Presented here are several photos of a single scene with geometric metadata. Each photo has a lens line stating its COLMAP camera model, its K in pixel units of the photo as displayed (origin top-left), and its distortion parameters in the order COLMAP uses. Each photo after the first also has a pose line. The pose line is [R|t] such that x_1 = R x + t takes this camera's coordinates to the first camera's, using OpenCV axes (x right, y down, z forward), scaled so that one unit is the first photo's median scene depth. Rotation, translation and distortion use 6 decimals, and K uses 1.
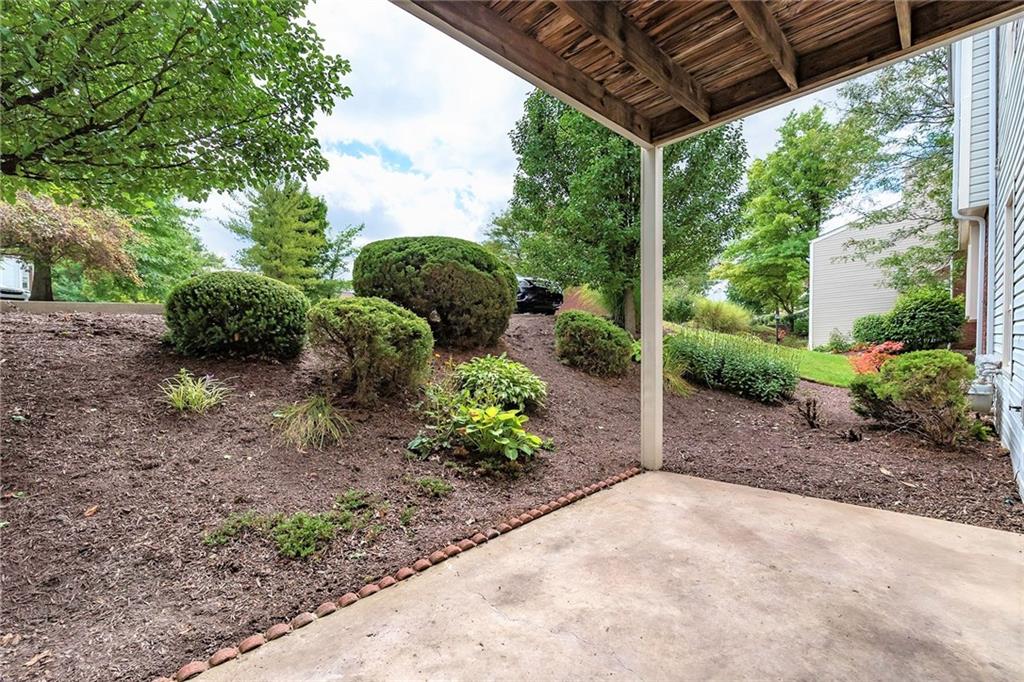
lens RADIAL K [[441.9, 0, 518.6], [0, 441.9, 346.0], [0, 0, 1]] dist [-0.002662, -0.000252]
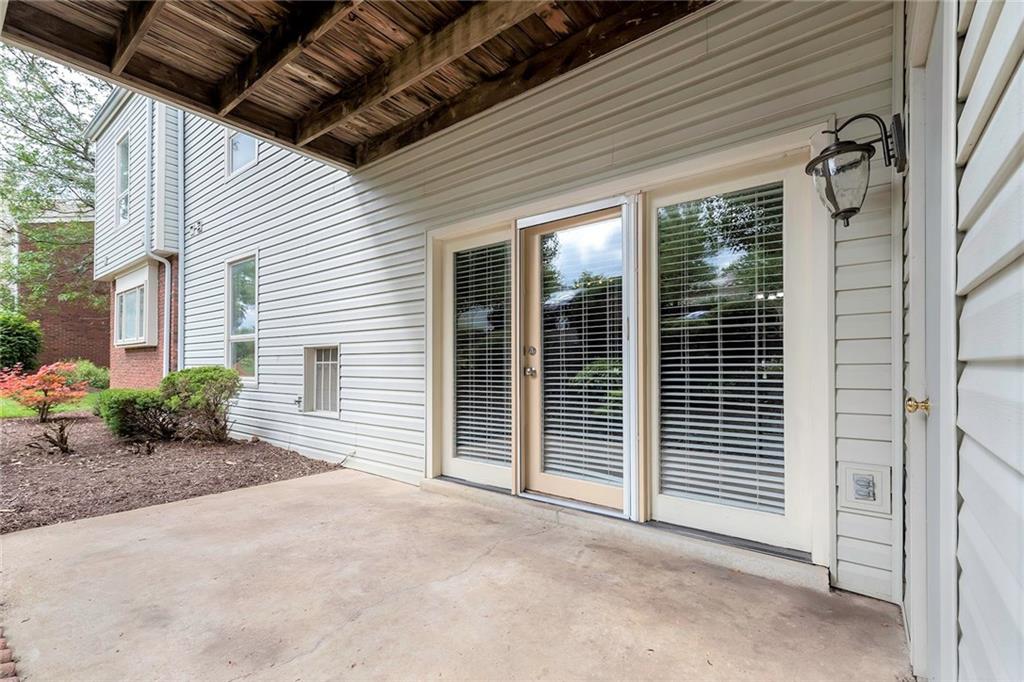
lens RADIAL K [[454.9, 0, 512.0], [0, 454.9, 341.0], [0, 0, 1]] dist [0.002690, -0.000182]
pose [[-0.117572, 0.097612, 0.988255, -0.582379], [-0.010220, 0.994986, -0.099492, 0.084513], [-0.993012, -0.021797, -0.115985, 0.465087]]
